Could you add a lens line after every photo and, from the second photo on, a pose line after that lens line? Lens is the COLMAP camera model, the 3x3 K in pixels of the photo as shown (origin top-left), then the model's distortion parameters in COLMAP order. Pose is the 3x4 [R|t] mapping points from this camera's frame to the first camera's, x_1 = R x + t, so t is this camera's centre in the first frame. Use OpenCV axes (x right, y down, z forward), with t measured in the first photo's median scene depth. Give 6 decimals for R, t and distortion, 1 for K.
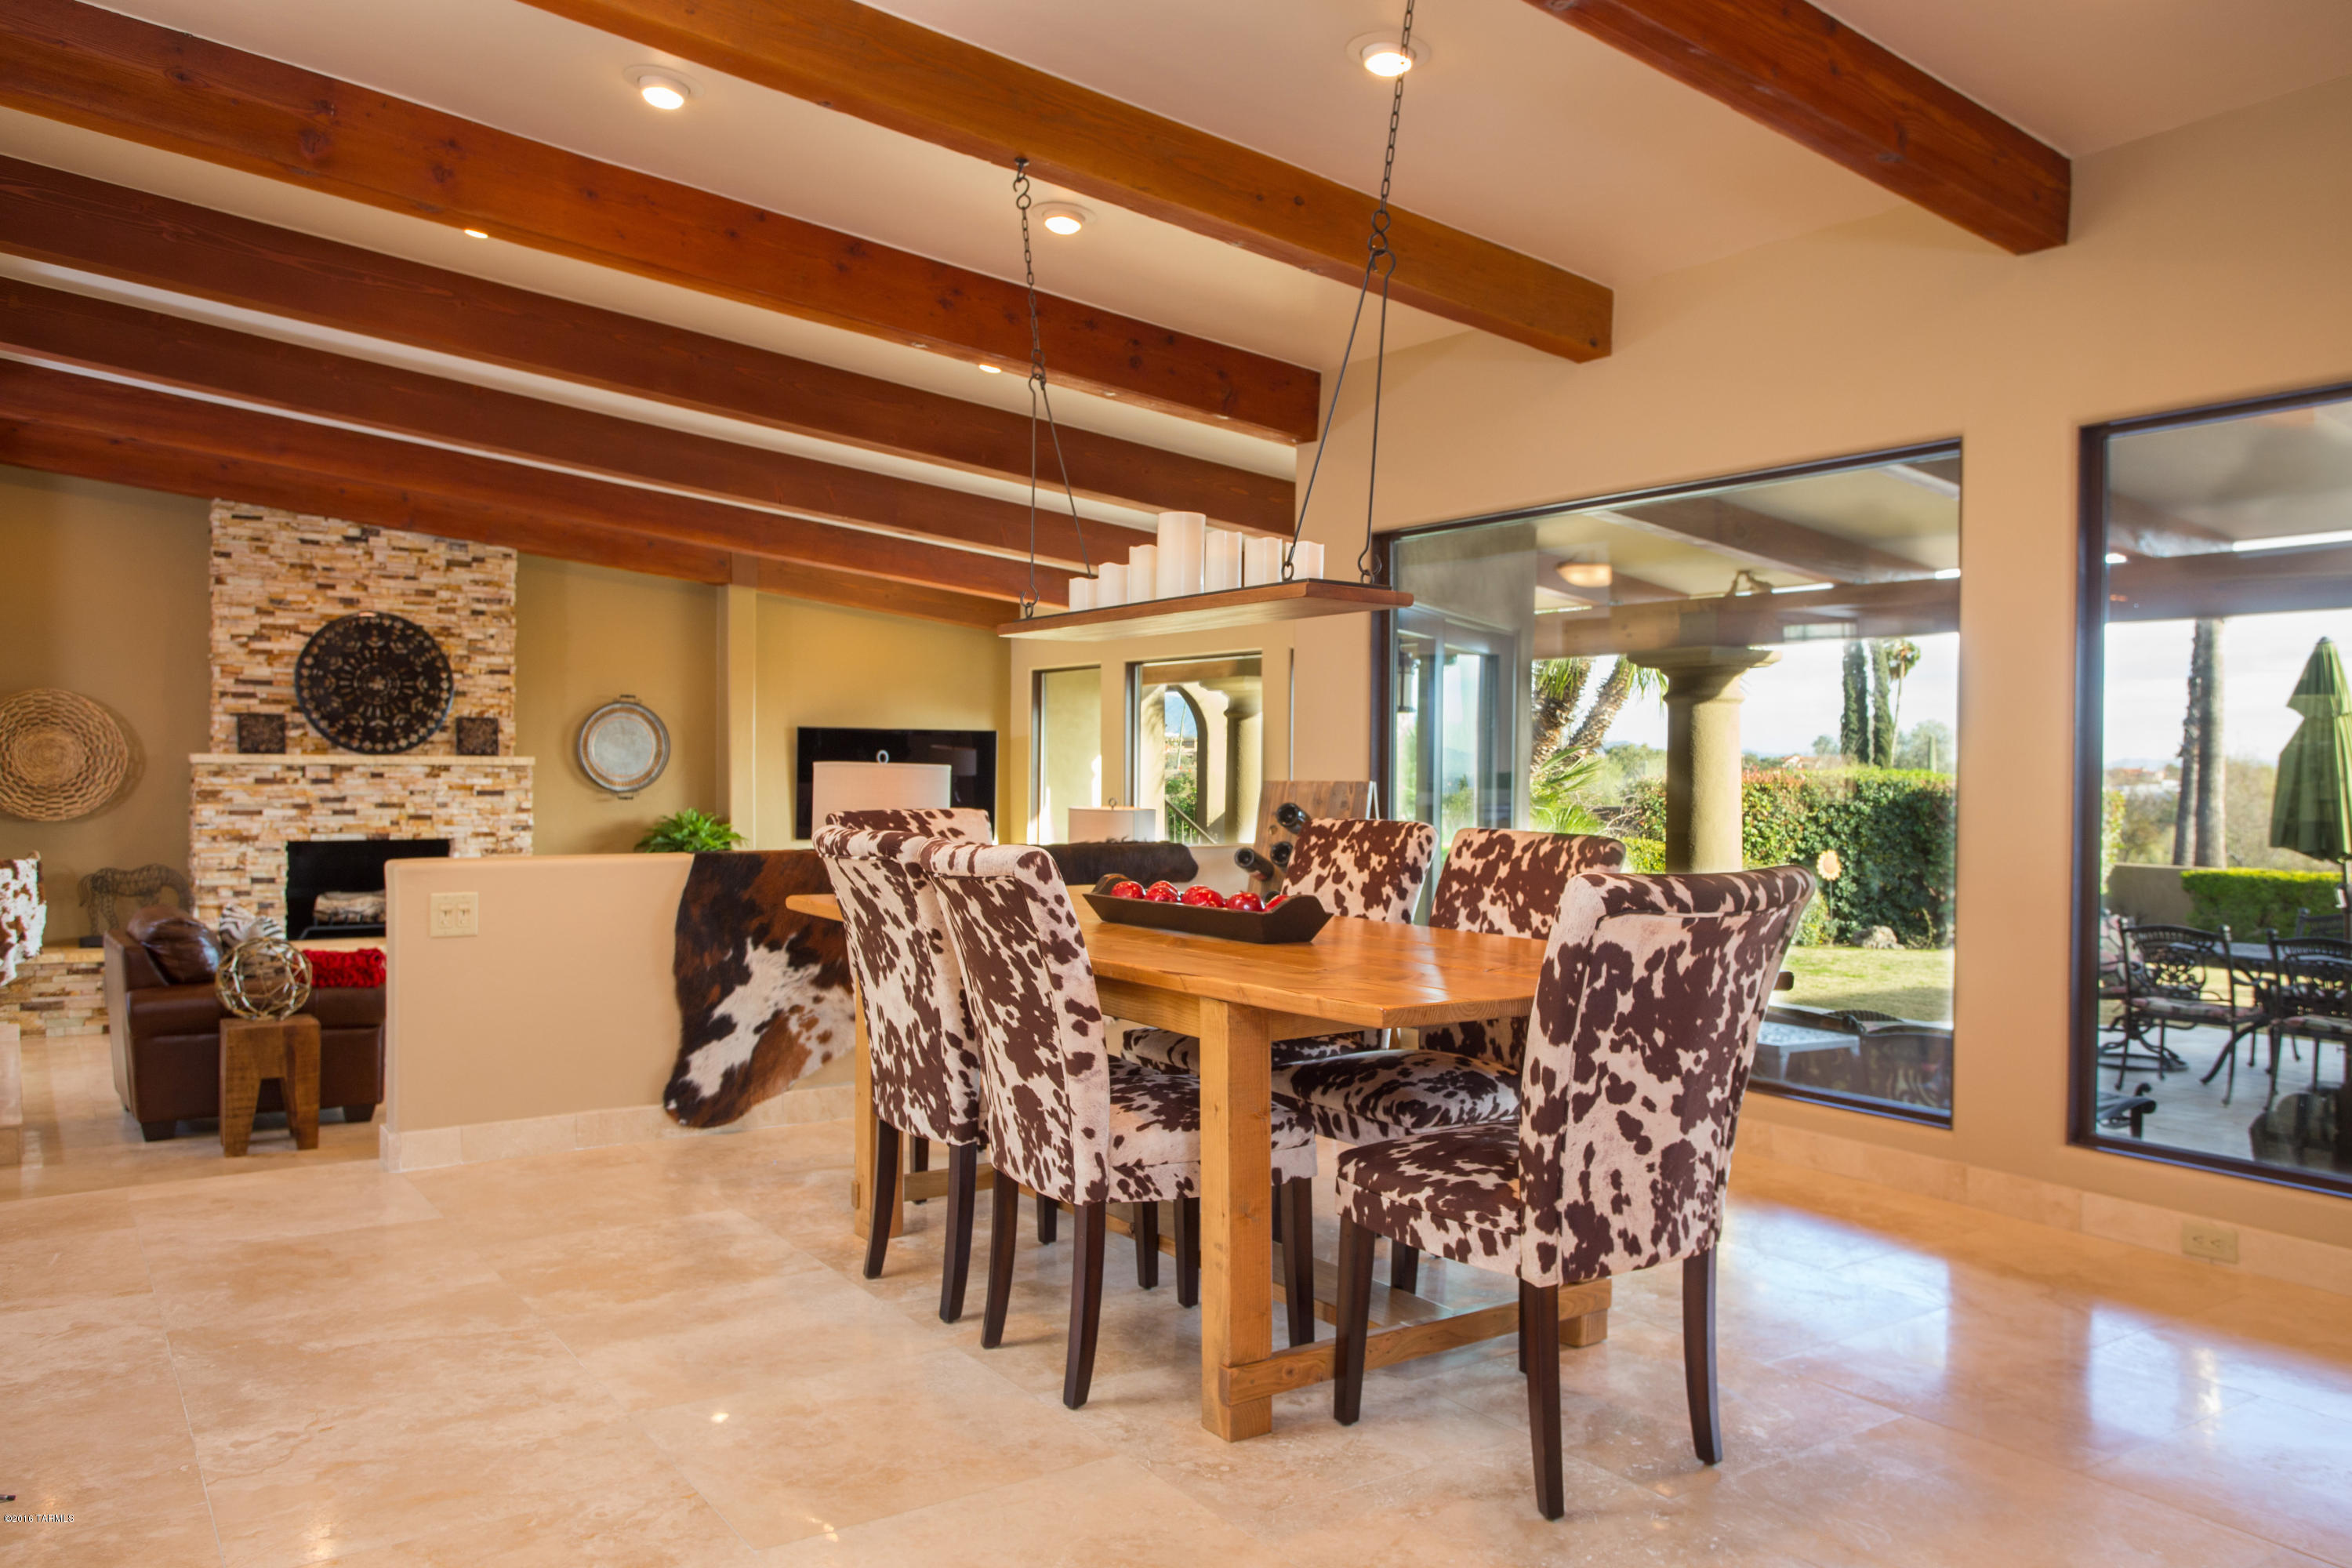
lens RADIAL K [[1750.2, 0, 1176.0], [0, 1750.2, 784.0], [0, 0, 1]] dist [0.011140, 0.007859]
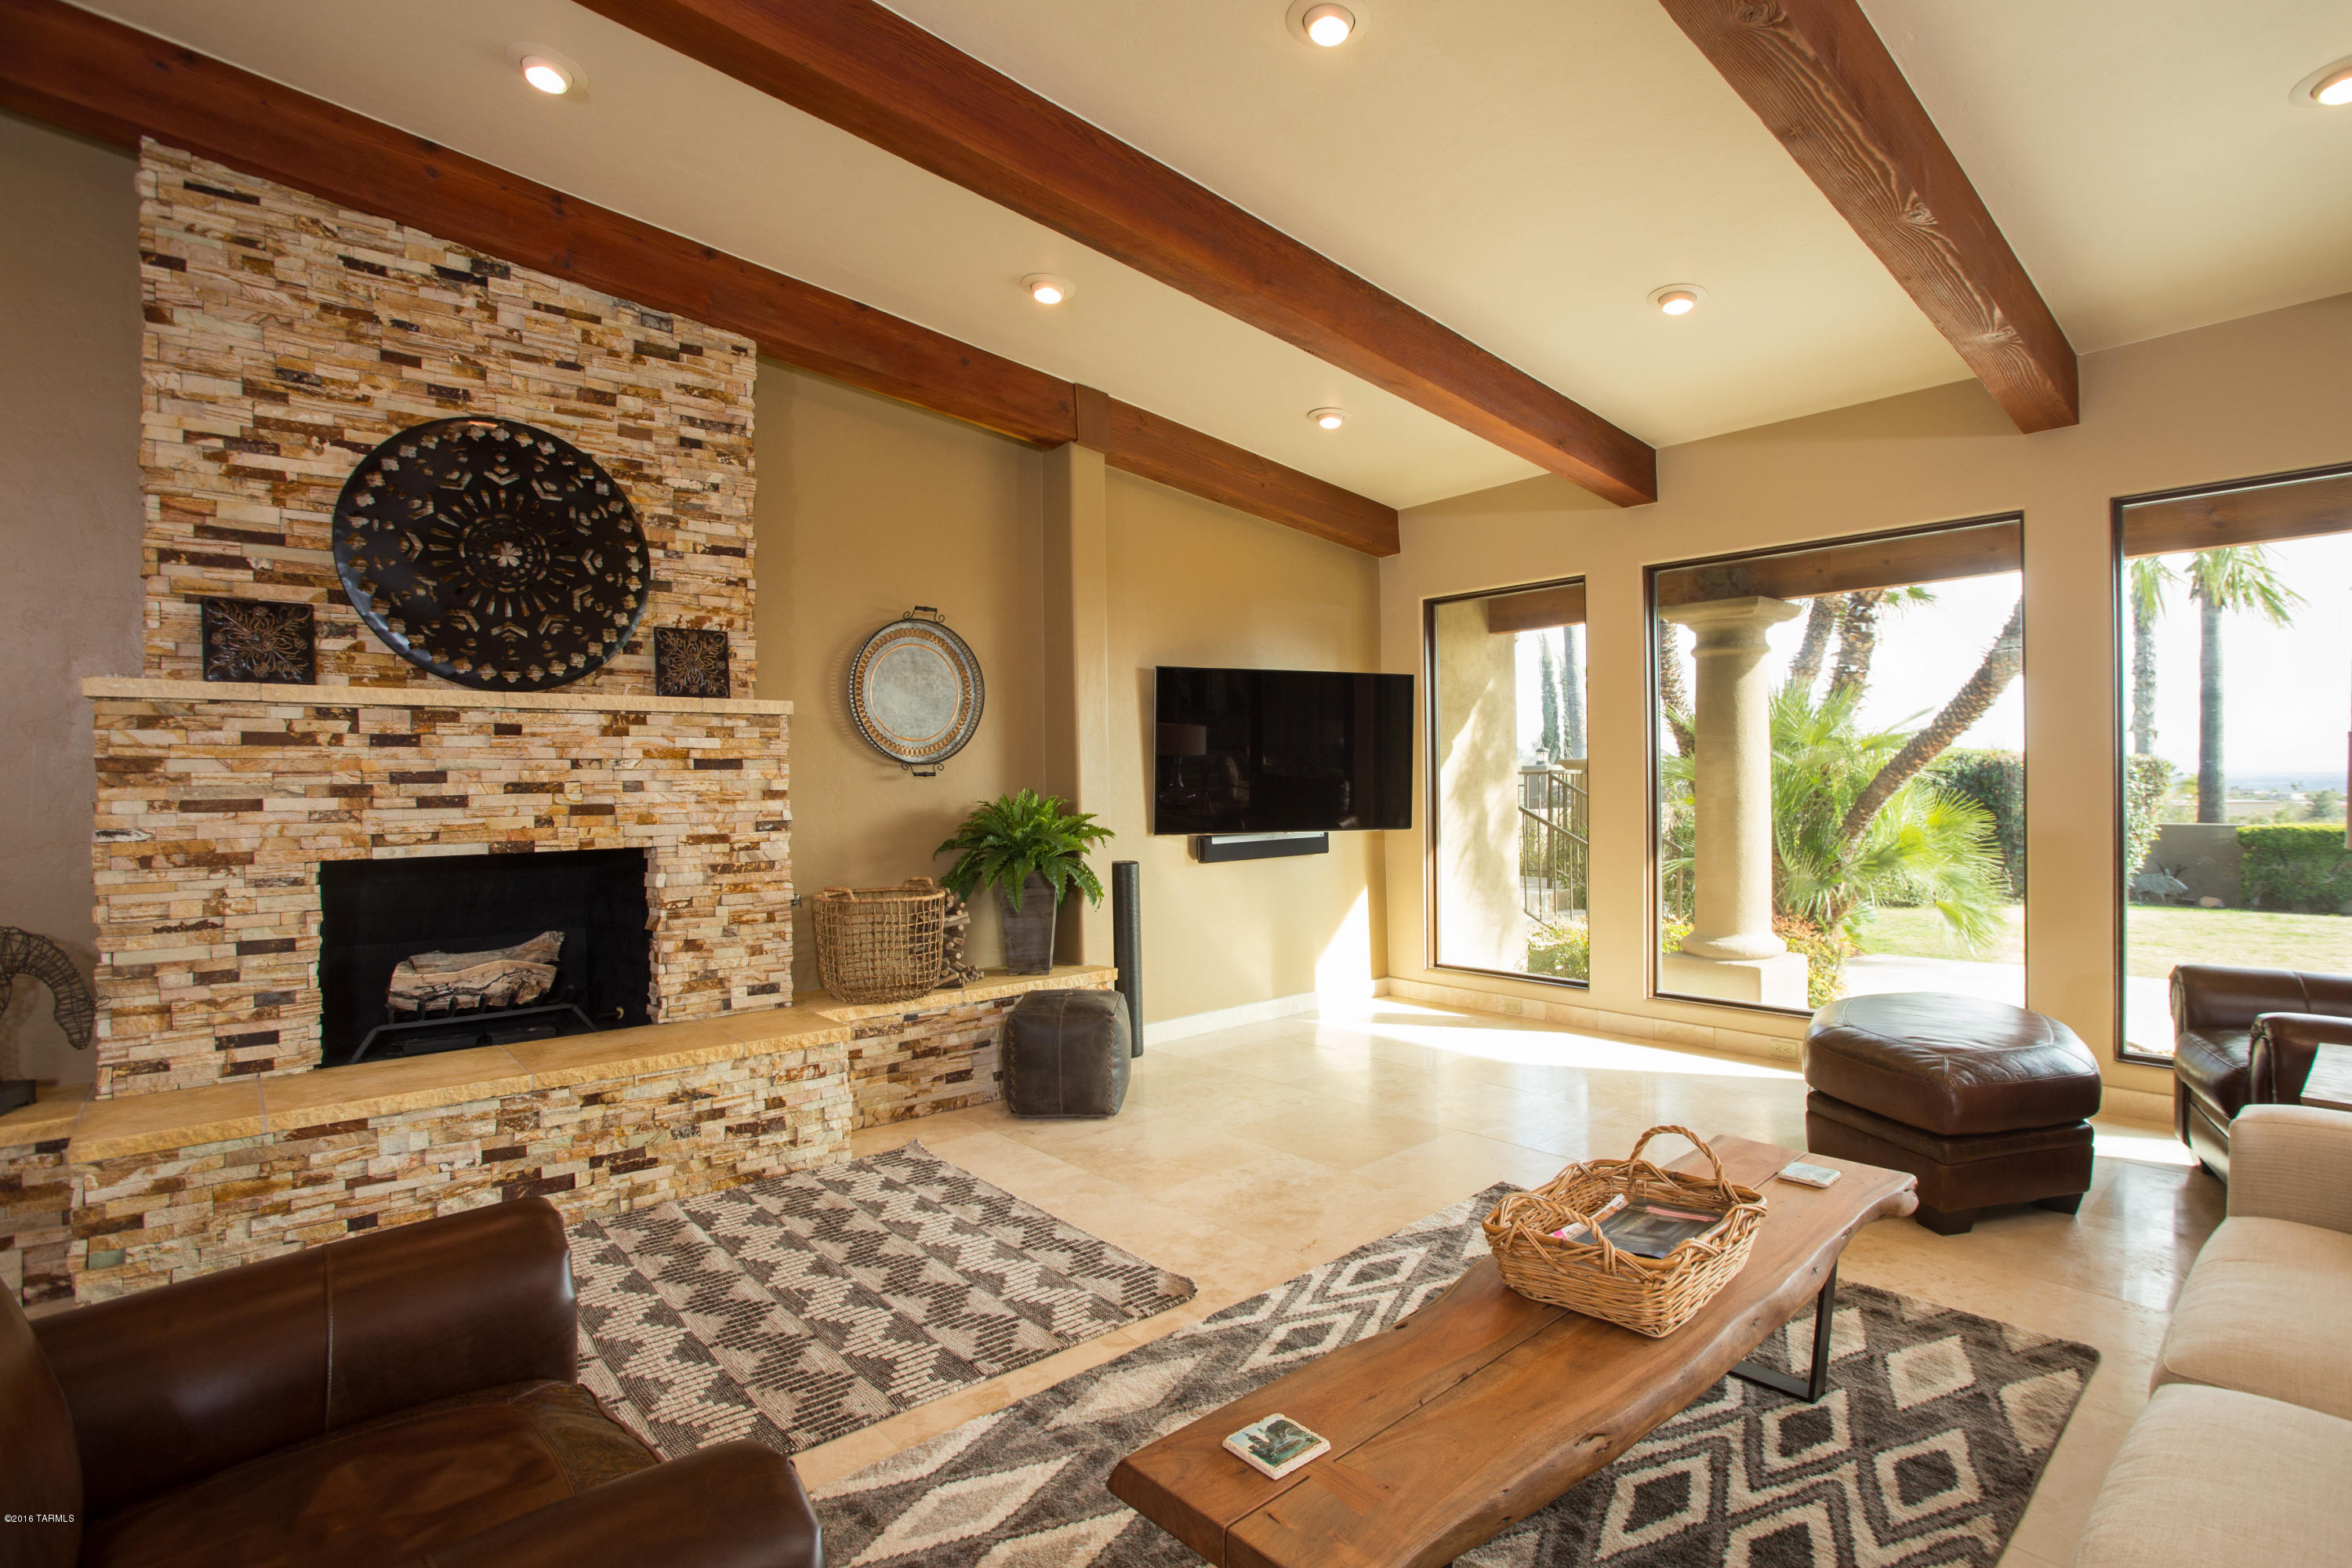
lens RADIAL K [[1150.1, 0, 1208.9], [0, 1150.1, 783.9], [0, 0, 1]] dist [-0.059693, 0.025829]
pose [[0.989363, -0.020370, 0.144034, -0.301068], [0.021059, 0.999773, -0.003261, 0.016562], [-0.143935, 0.006260, 0.989567, 0.645822]]
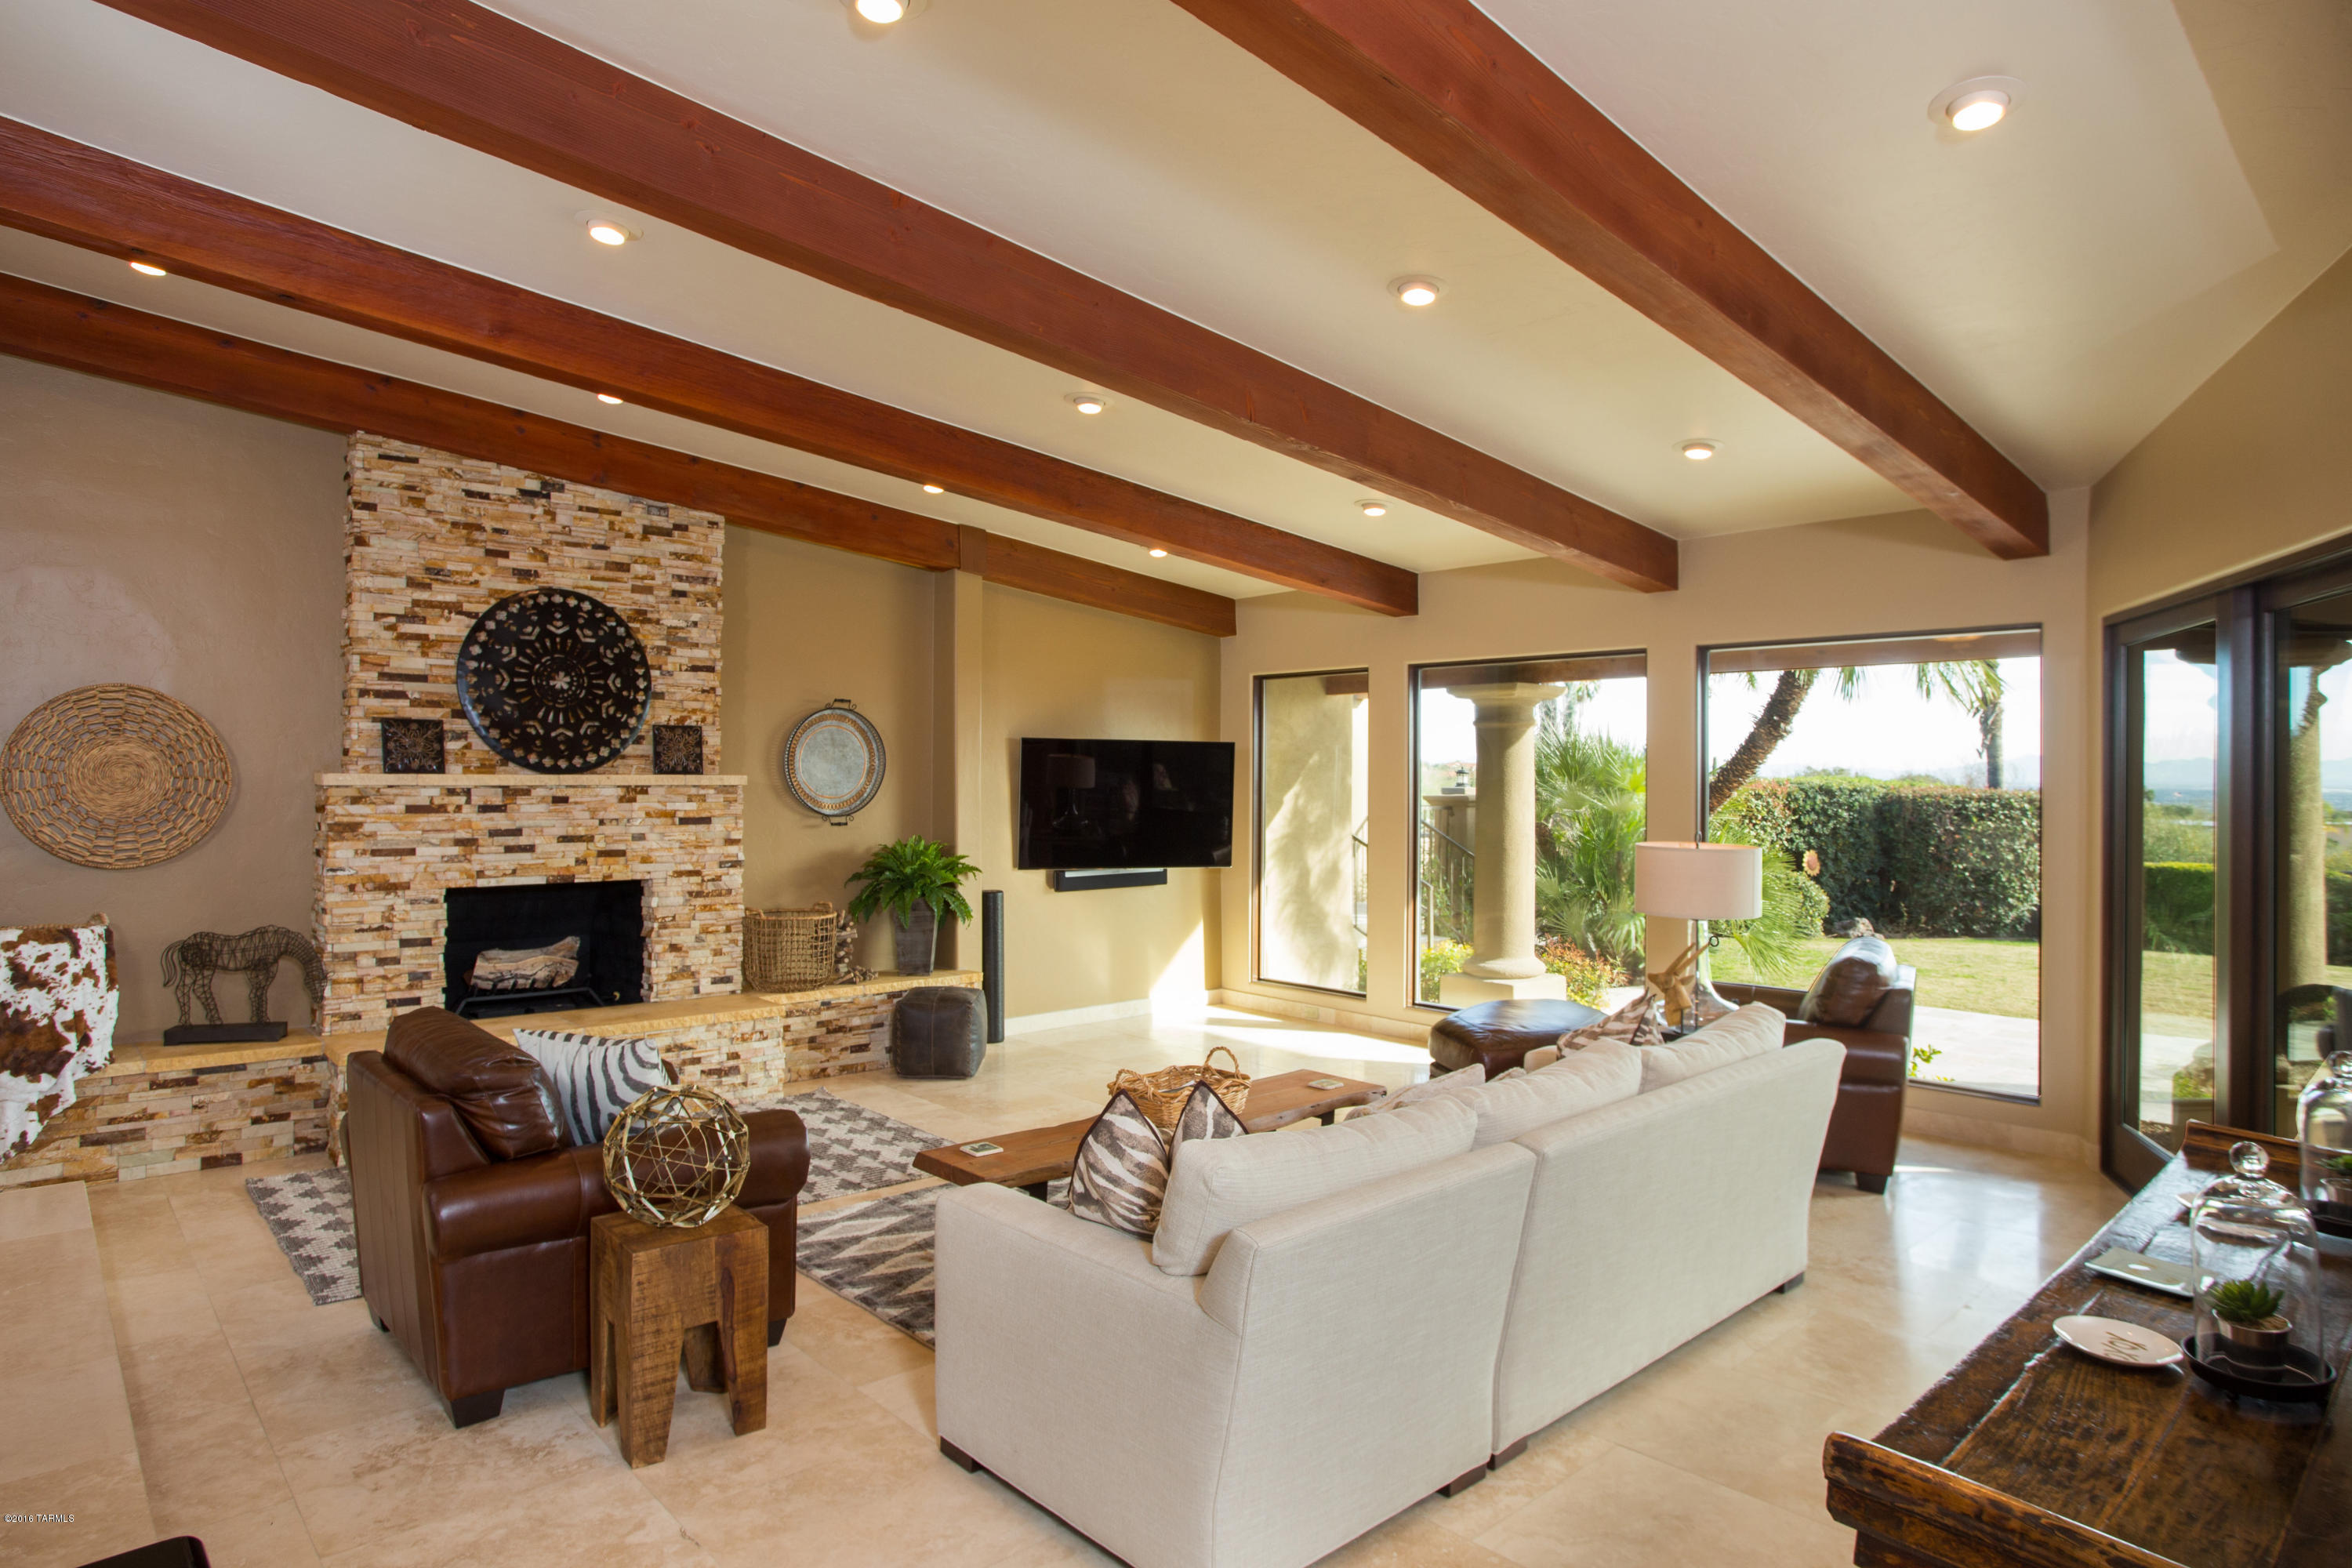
lens RADIAL K [[1359.5, 0, 1167.5], [0, 1359.5, 756.4], [0, 0, 1]] dist [-0.057156, 0.028380]
pose [[0.989723, -0.000653, 0.142994, -0.278014], [0.003568, 0.999791, -0.020129, -0.011285], [-0.142951, 0.020433, 0.989519, 0.380959]]
